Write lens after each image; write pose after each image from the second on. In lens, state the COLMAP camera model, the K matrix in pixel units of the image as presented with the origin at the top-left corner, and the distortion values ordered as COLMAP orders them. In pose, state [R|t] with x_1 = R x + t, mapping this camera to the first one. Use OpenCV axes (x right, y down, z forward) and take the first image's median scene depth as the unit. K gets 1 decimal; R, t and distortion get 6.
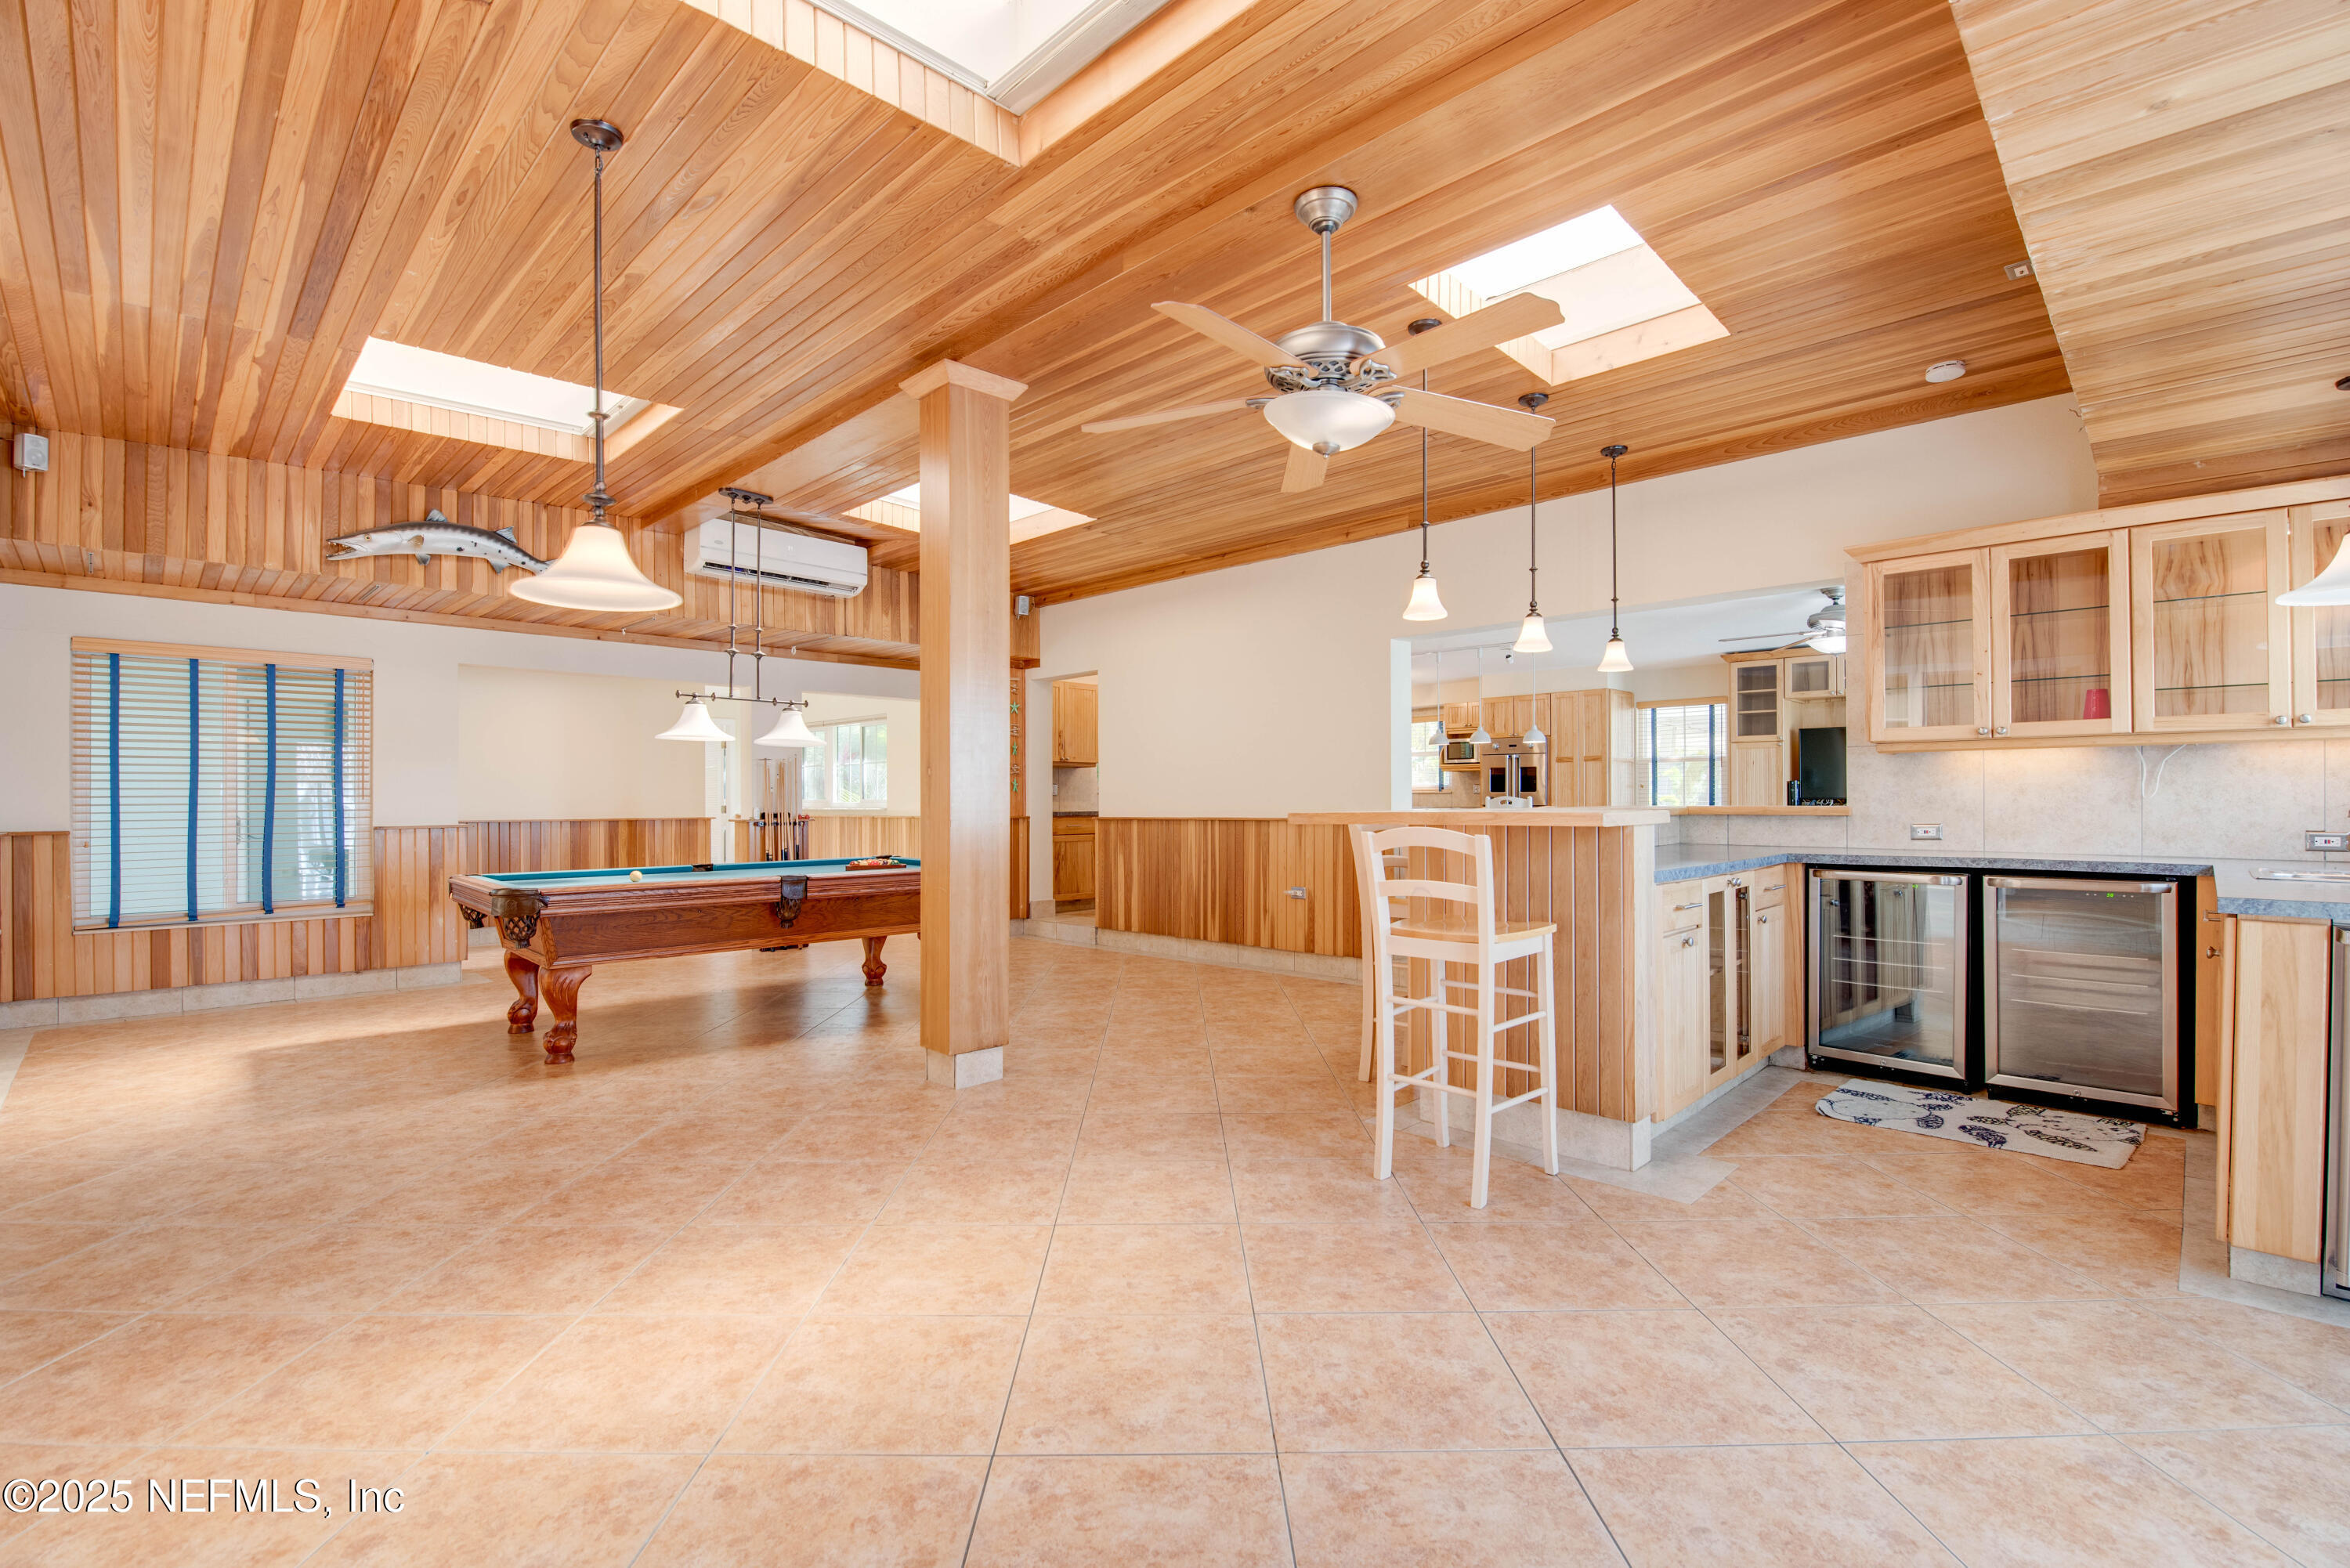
lens RADIAL K [[1124.2, 0, 1159.1], [0, 1124.2, 797.8], [0, 0, 1]] dist [-0.004060, -0.009091]
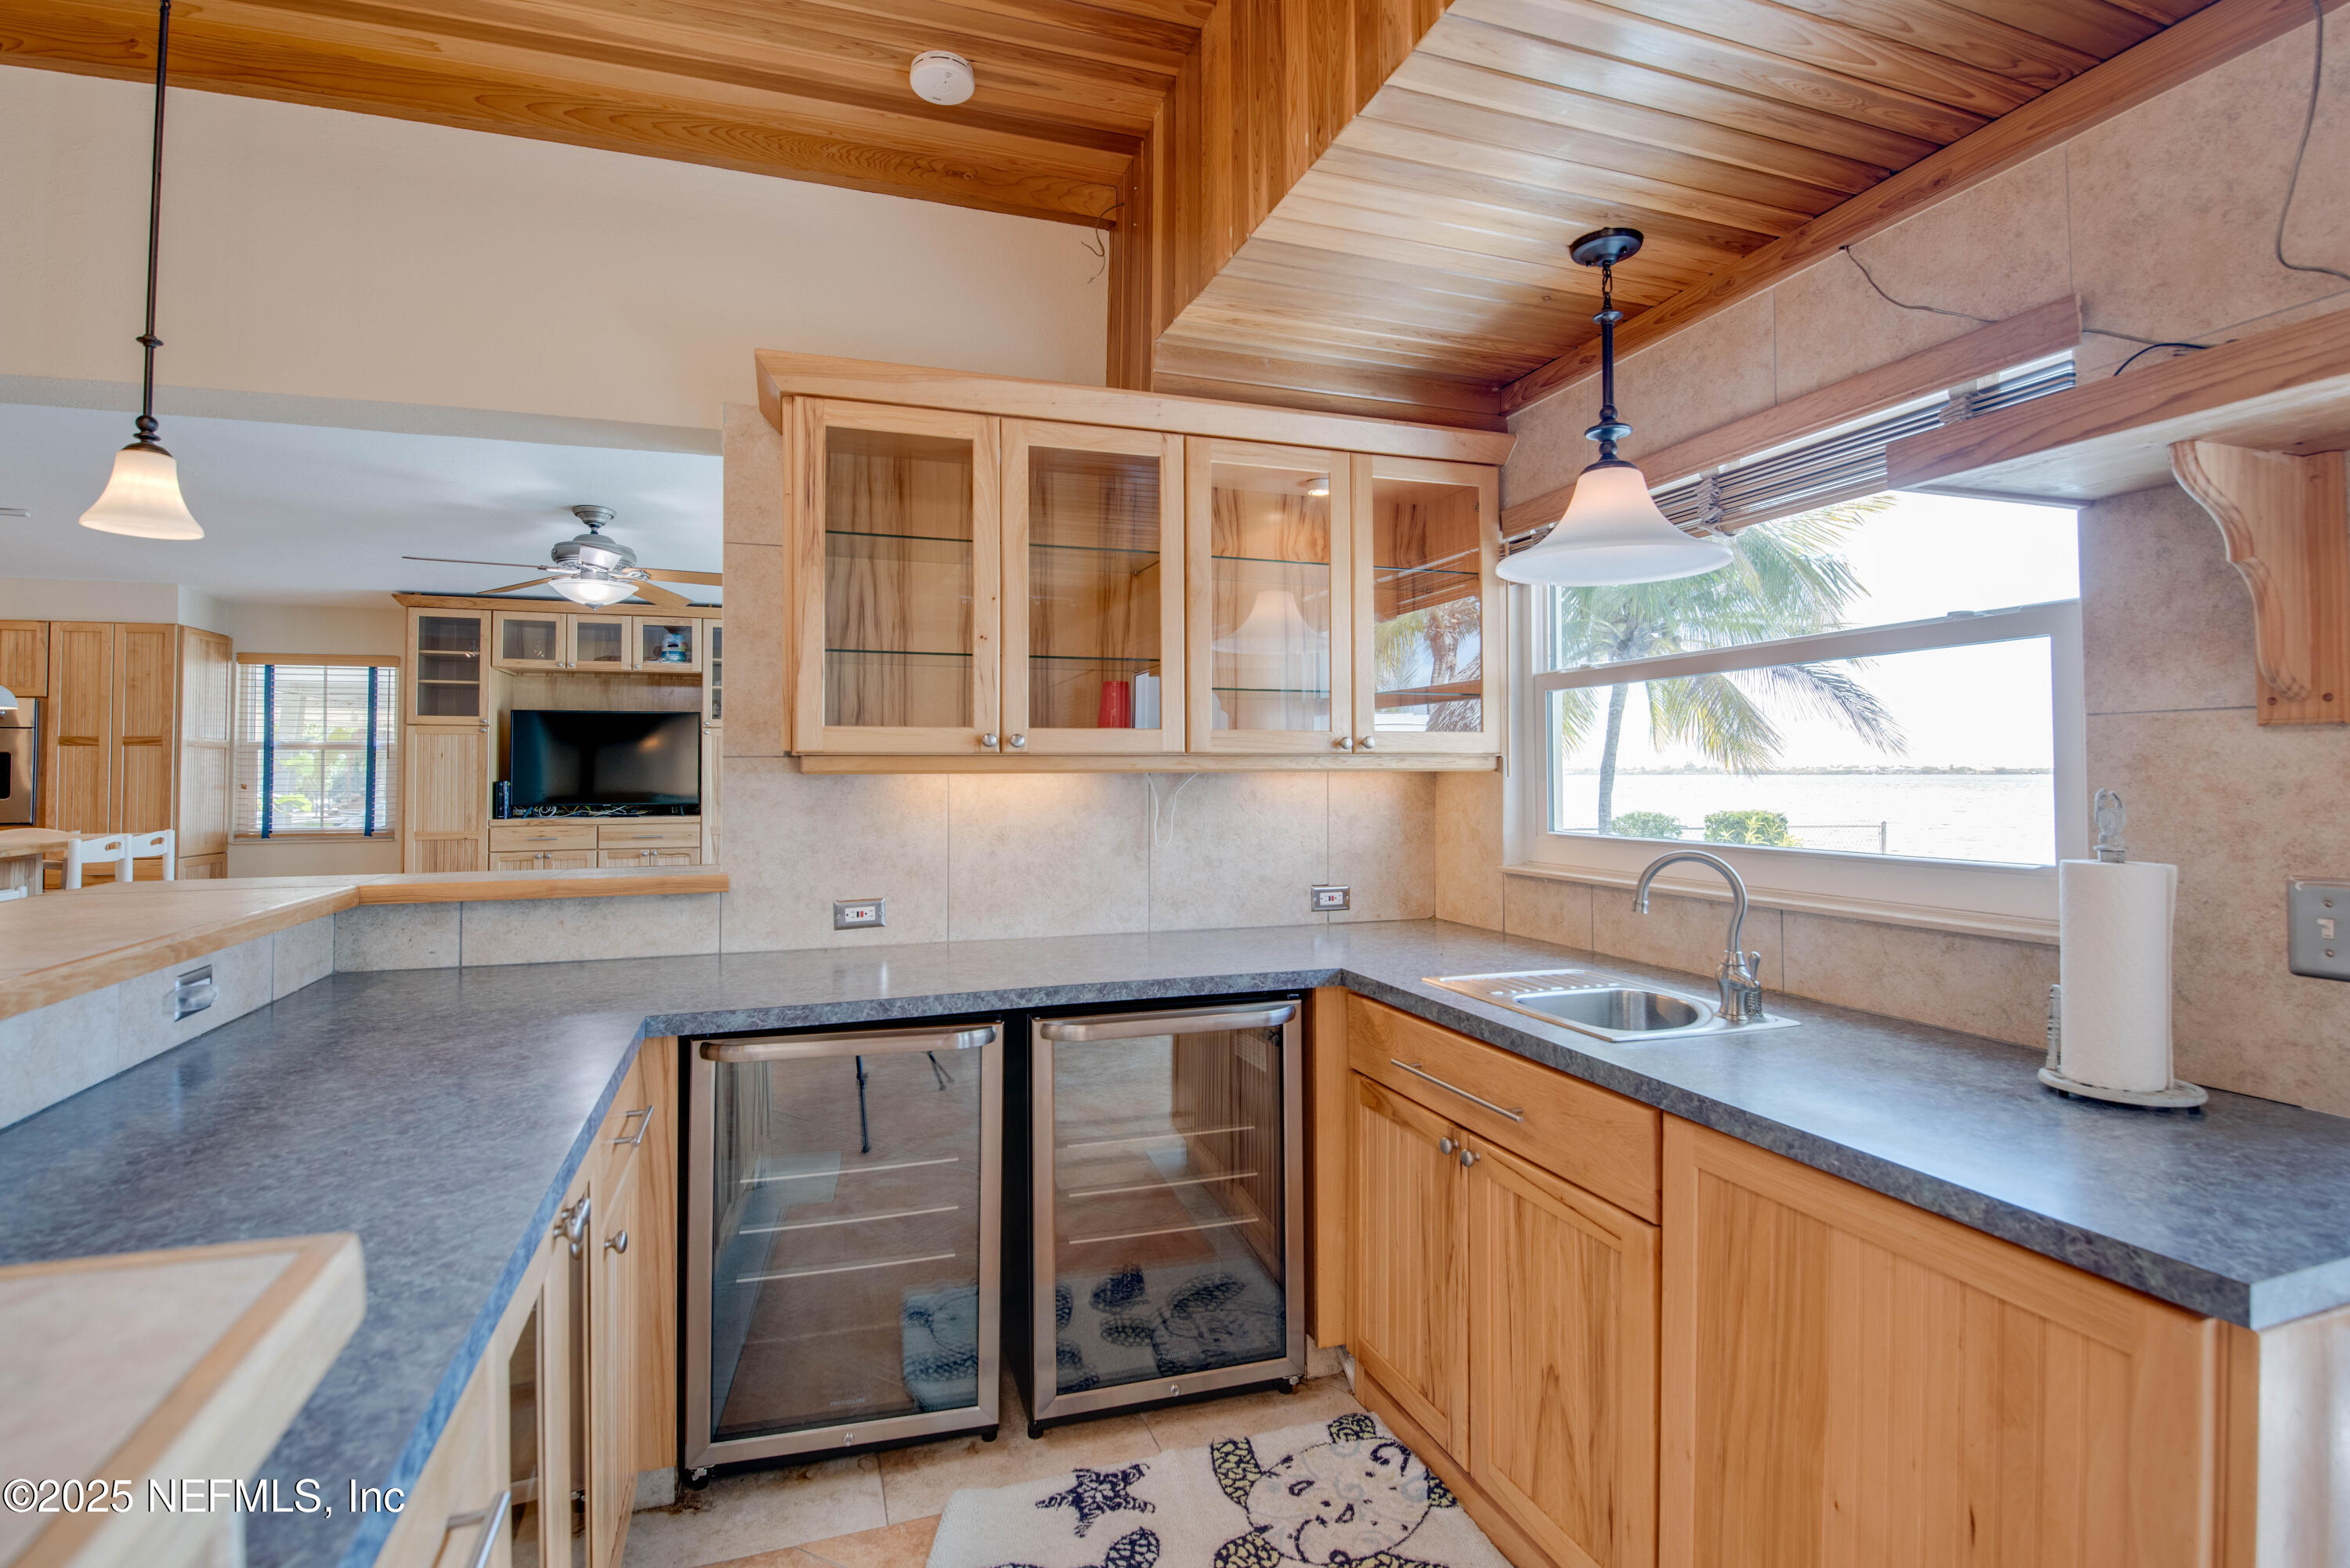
lens RADIAL K [[1041.5, 0, 1206.4], [0, 1041.5, 741.8], [0, 0, 1]] dist [-0.001861, -0.009109]
pose [[0.407126, 0.026818, 0.912978, 0.312499], [0.001523, 0.999548, -0.030040, -0.044487], [-0.913371, 0.013621, 0.406901, 0.704376]]
